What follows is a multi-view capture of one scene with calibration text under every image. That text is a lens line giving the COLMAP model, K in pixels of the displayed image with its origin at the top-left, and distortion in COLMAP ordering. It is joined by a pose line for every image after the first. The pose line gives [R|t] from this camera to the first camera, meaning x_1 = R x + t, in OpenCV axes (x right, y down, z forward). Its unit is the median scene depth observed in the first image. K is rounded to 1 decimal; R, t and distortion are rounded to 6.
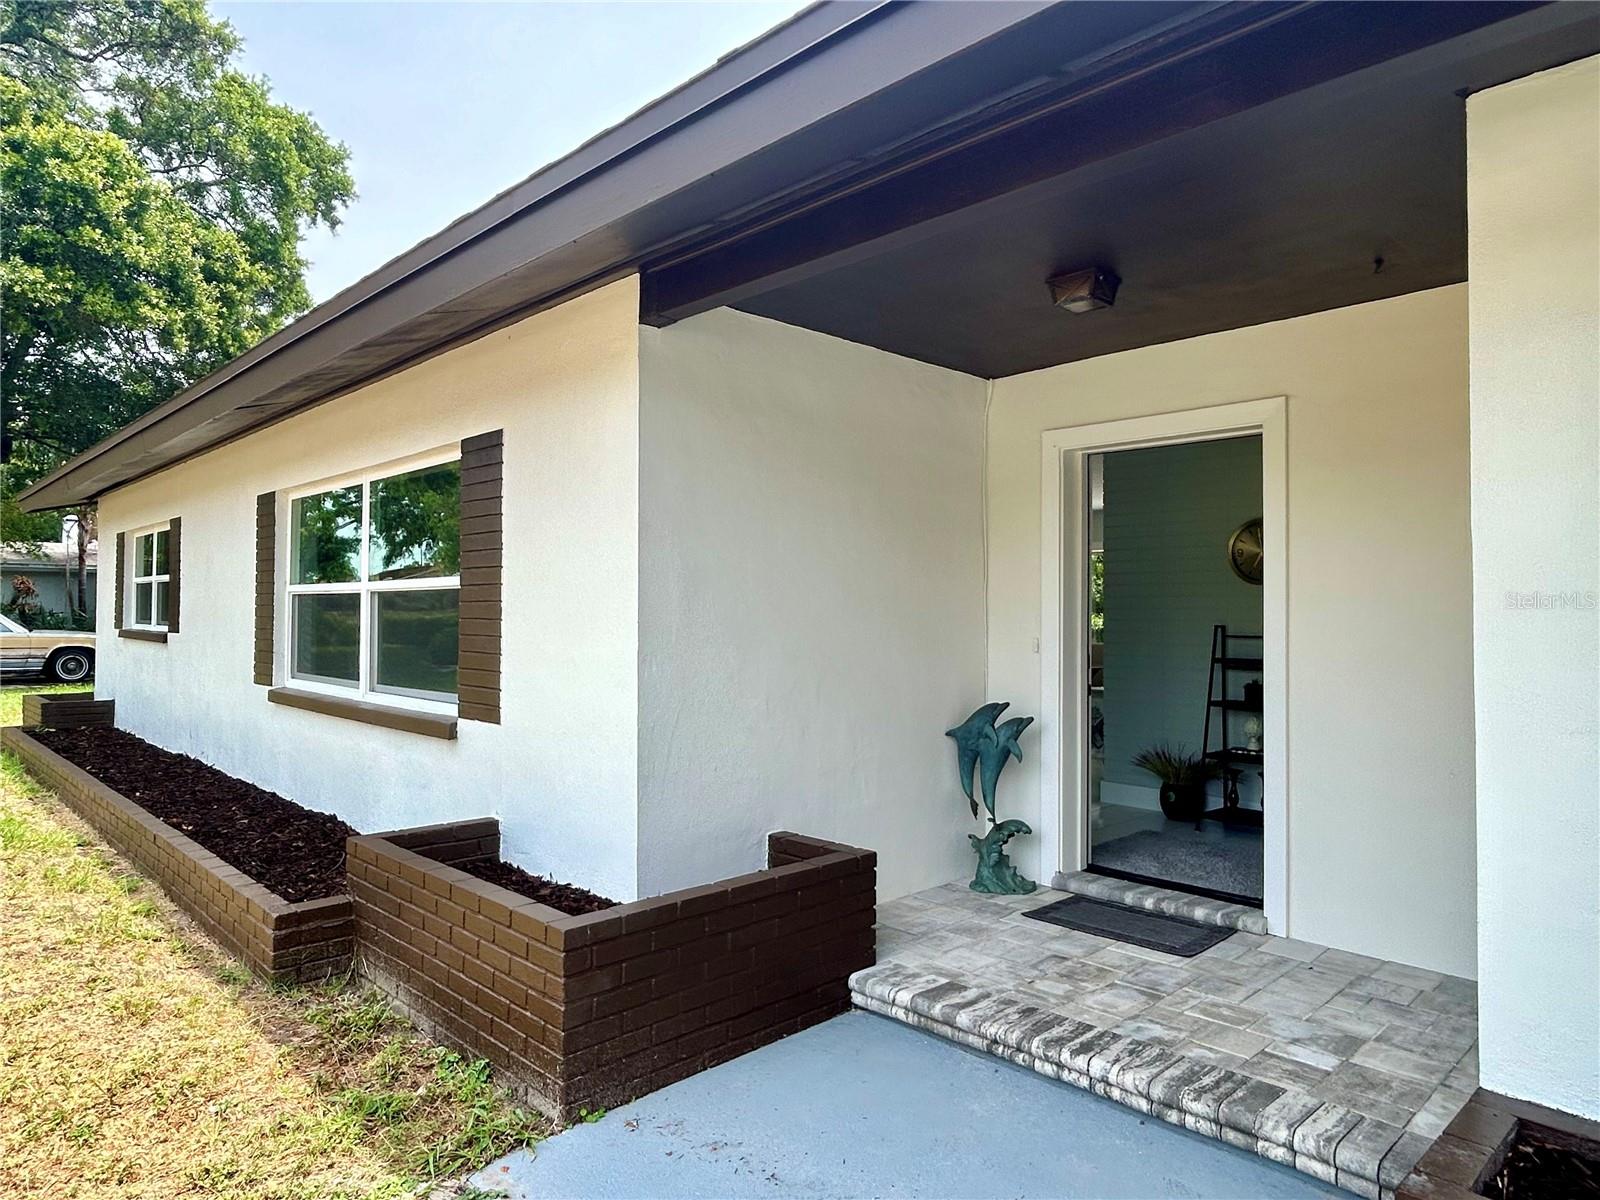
lens RADIAL K [[993.0, 0, 800.9], [0, 993.0, 595.7], [0, 0, 1]] dist [0.002642, 0.000141]
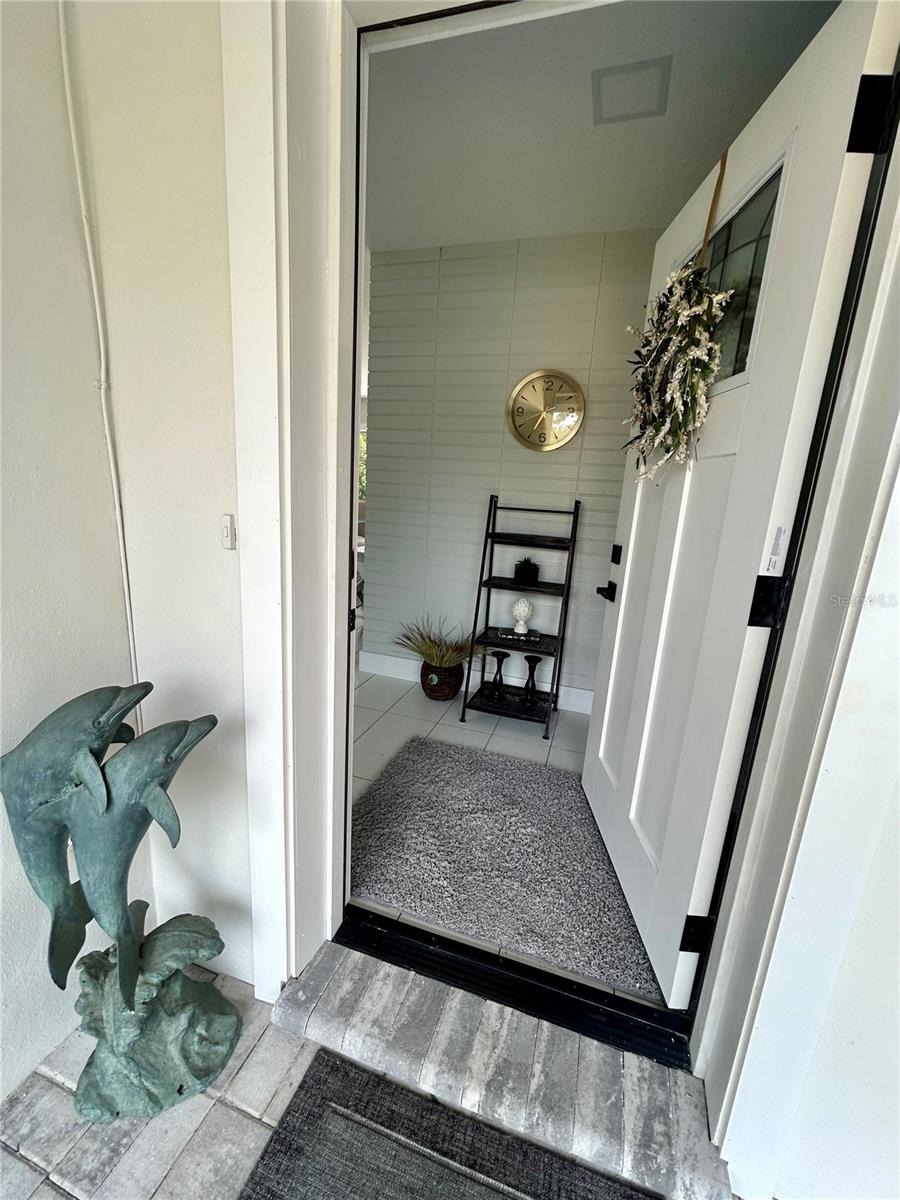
lens RADIAL K [[485.7, 0, 453.2], [0, 485.7, 596.4], [0, 0, 1]] dist [0.001266, -0.001304]
pose [[0.881453, -0.055222, 0.469033, 0.227777], [-0.064621, 0.969697, 0.235609, 0.022336], [-0.467831, -0.237988, 0.851173, 0.793641]]
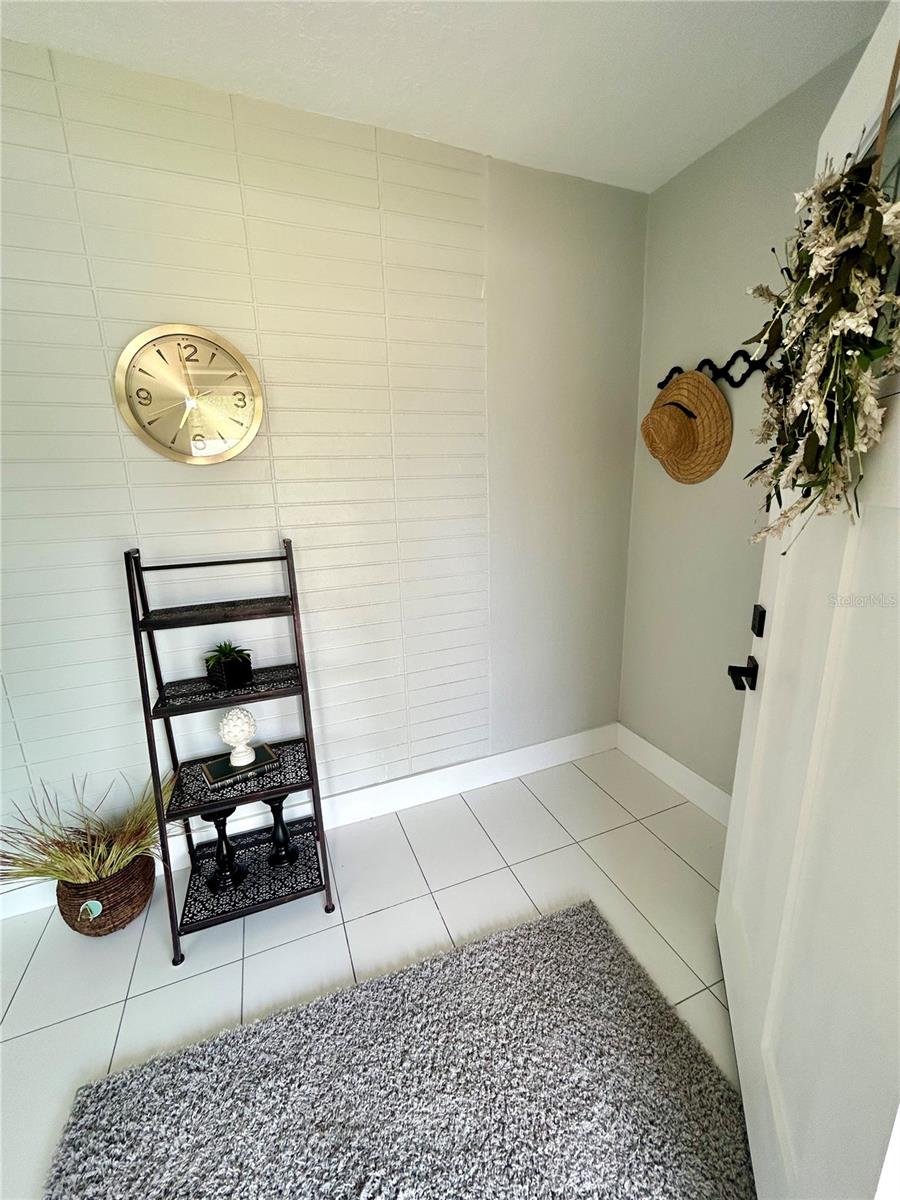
lens RADIAL K [[485.7, 0, 459.6], [0, 485.7, 602.5], [0, 0, 1]] dist [0.001266, -0.001304]
pose [[0.379563, -0.233133, 0.895310, 0.335667], [0.012547, 0.968938, 0.246986, -0.003338], [-0.925081, -0.082513, 0.370698, 0.968246]]
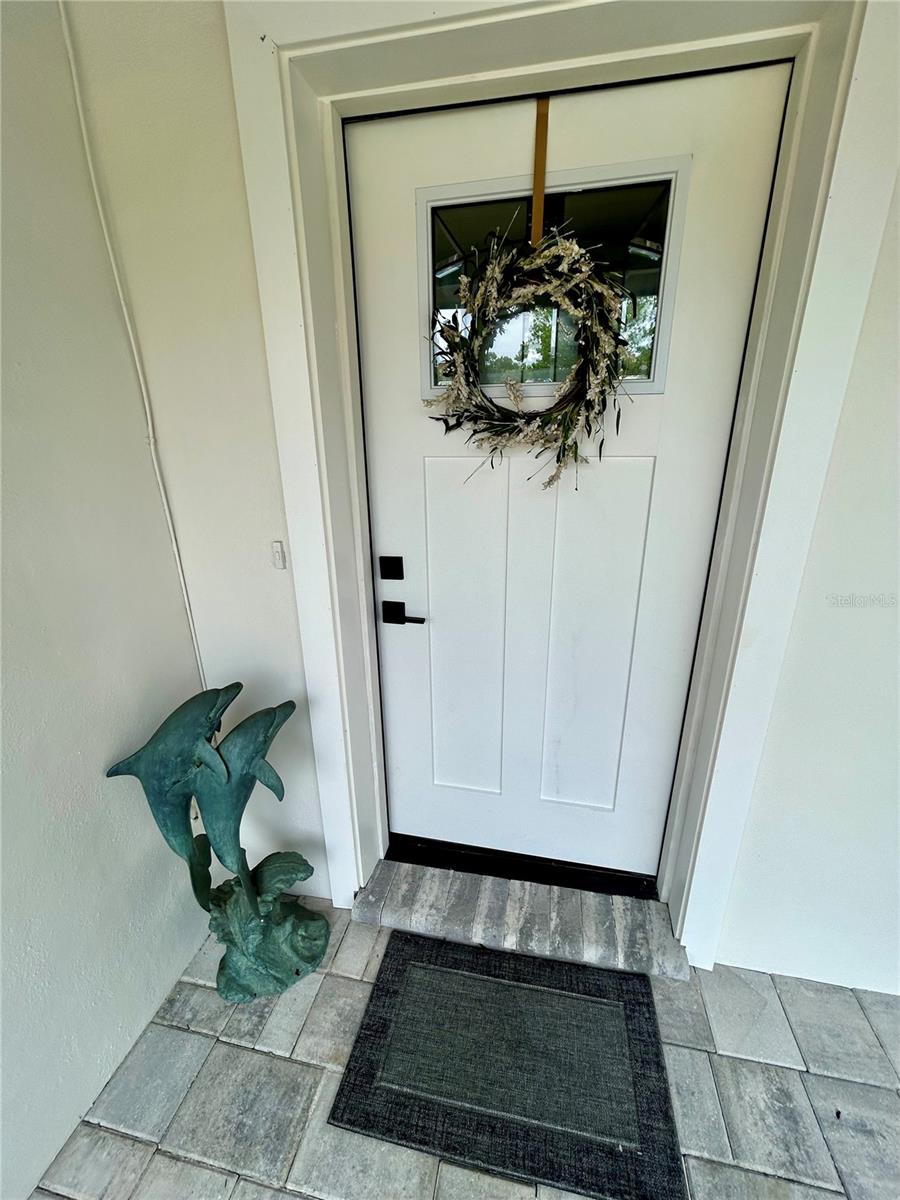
lens RADIAL K [[485.7, 0, 454.2], [0, 485.7, 599.5], [0, 0, 1]] dist [0.001266, -0.001304]
pose [[0.821921, -0.198127, 0.534033, 0.176594], [0.007269, 0.941128, 0.337972, -0.013262], [-0.569555, -0.273904, 0.774973, 0.764647]]
